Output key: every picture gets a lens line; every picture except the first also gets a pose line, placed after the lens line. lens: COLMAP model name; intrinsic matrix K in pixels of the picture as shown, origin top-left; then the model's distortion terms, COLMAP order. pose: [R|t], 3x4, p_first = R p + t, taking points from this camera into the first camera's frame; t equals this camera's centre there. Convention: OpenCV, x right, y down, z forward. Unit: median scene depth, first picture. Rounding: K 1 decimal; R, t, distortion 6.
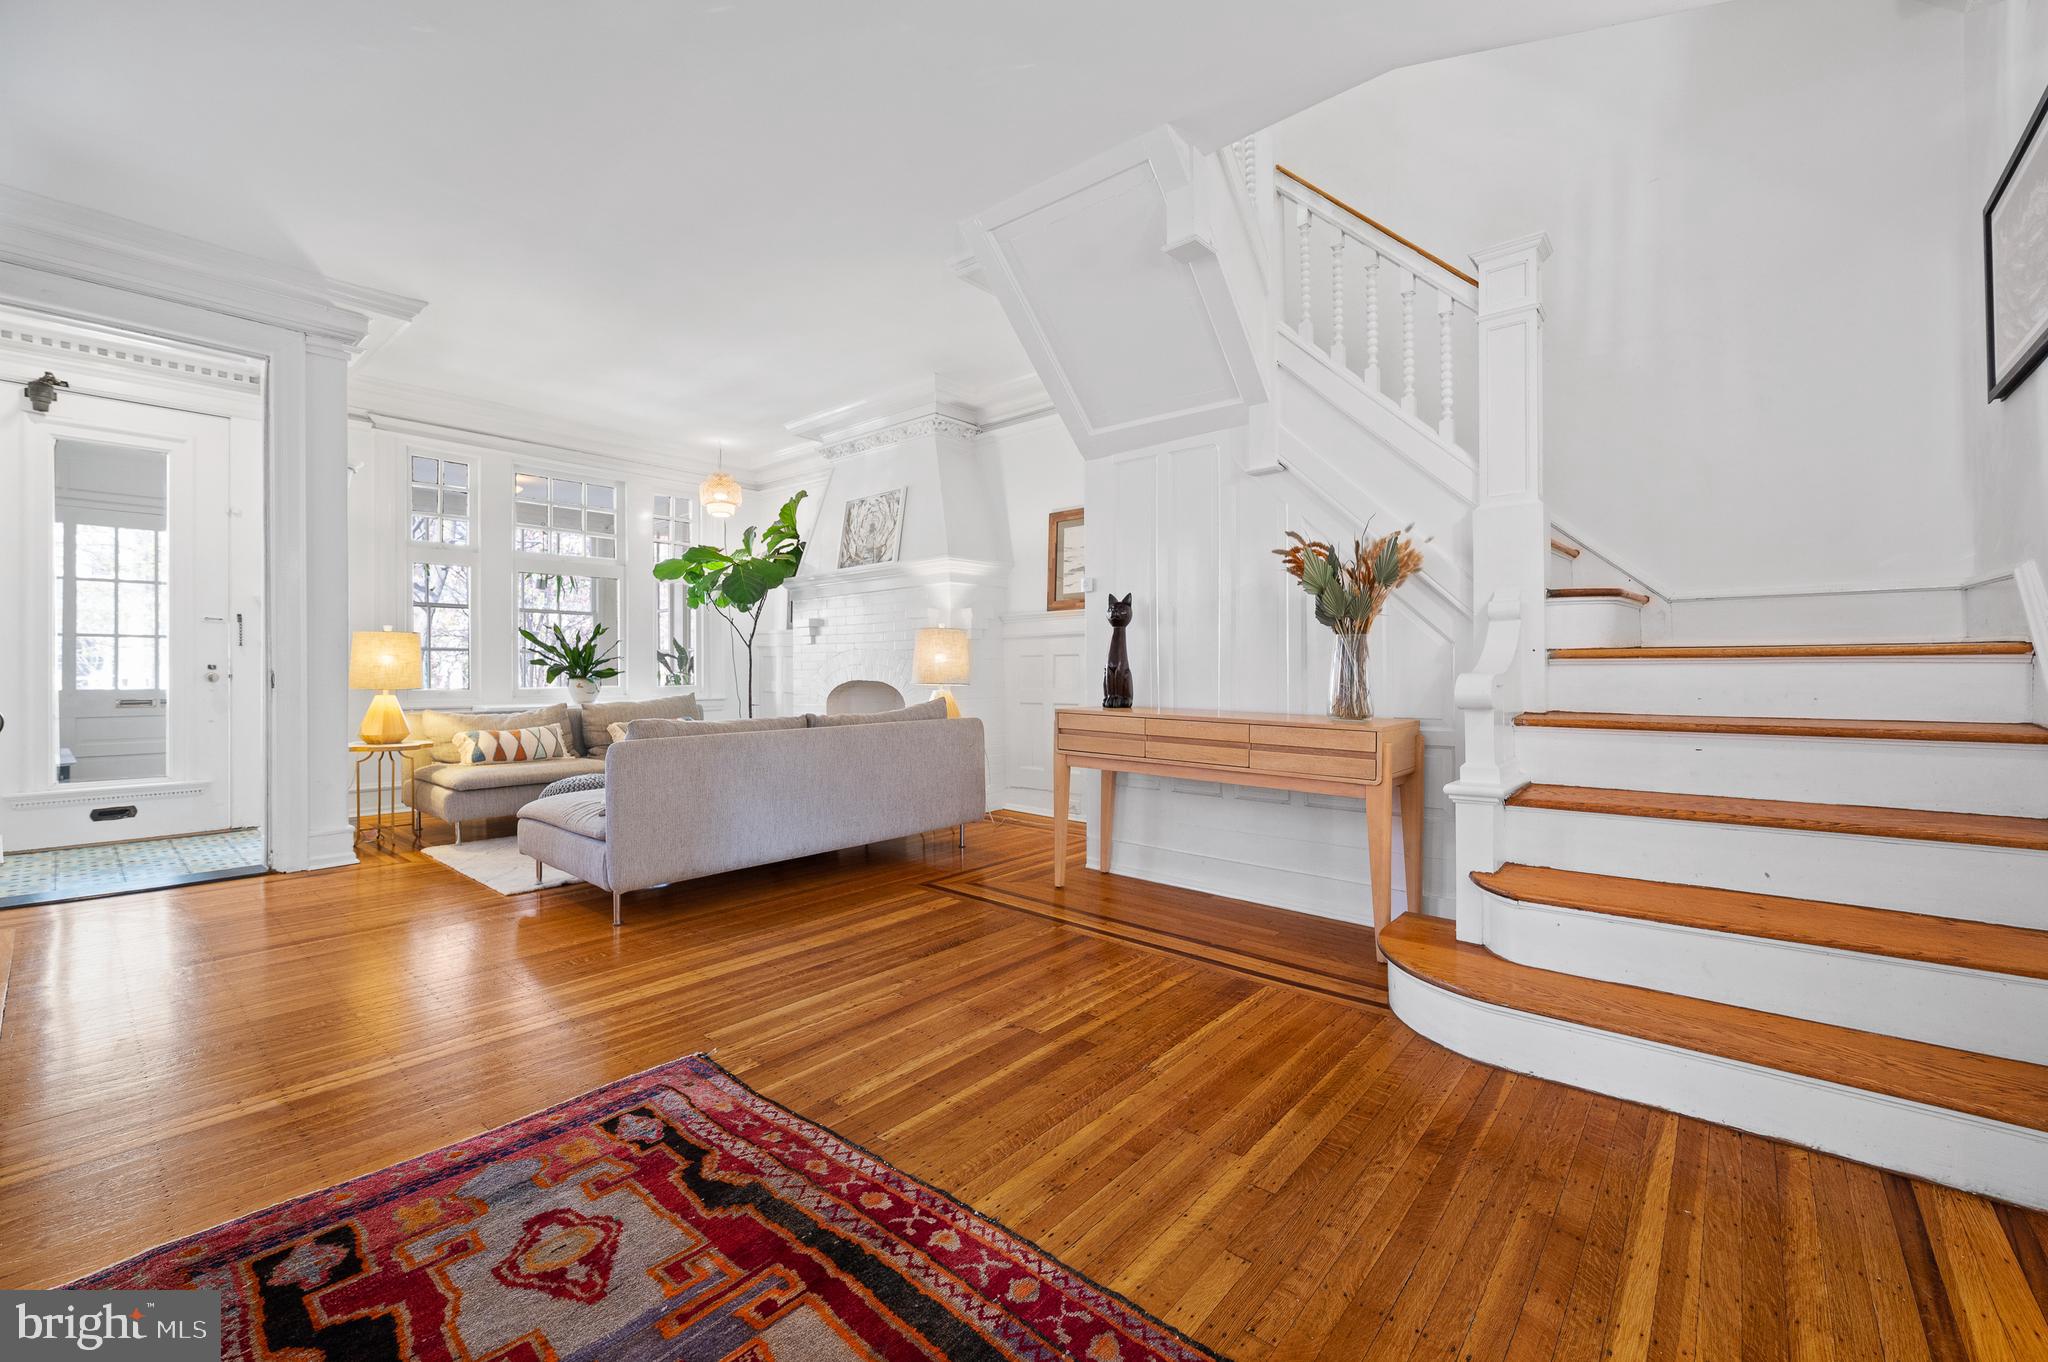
lens RADIAL K [[839.6, 0, 1027.4], [0, 839.6, 682.9], [0, 0, 1]] dist [-0.000708, 0.000120]
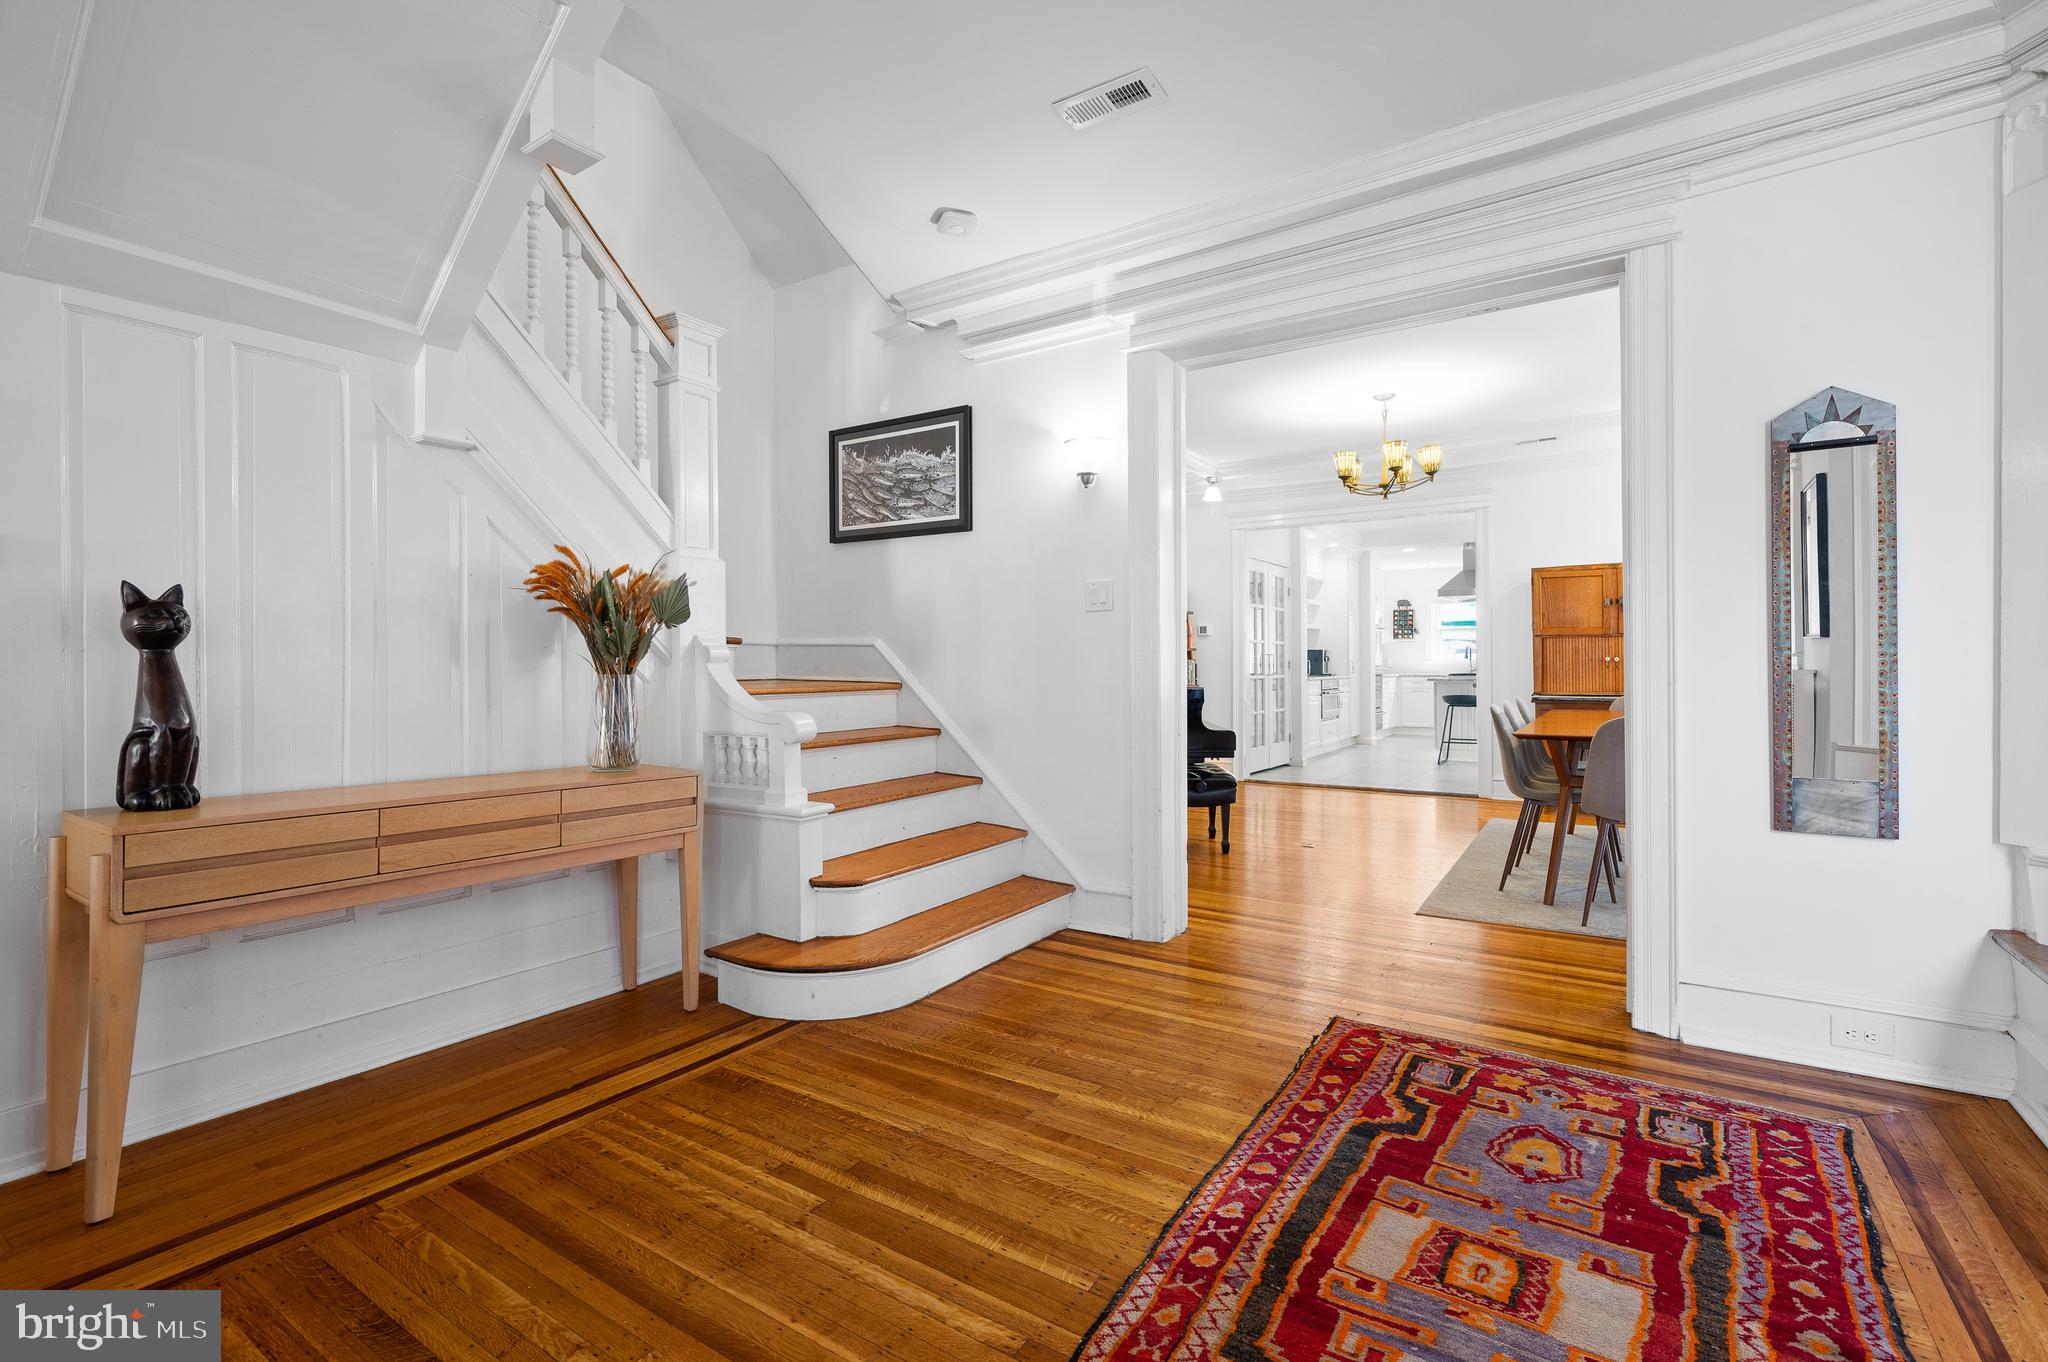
lens RADIAL K [[883.0, 0, 1068.2], [0, 883.0, 670.7], [0, 0, 1]] dist [-0.003322, 0.001446]
pose [[-0.144371, -0.000969, 0.989523, -0.866197], [0.022956, 0.999727, 0.004328, -0.075735], [-0.989257, 0.023341, -0.144310, 0.925425]]
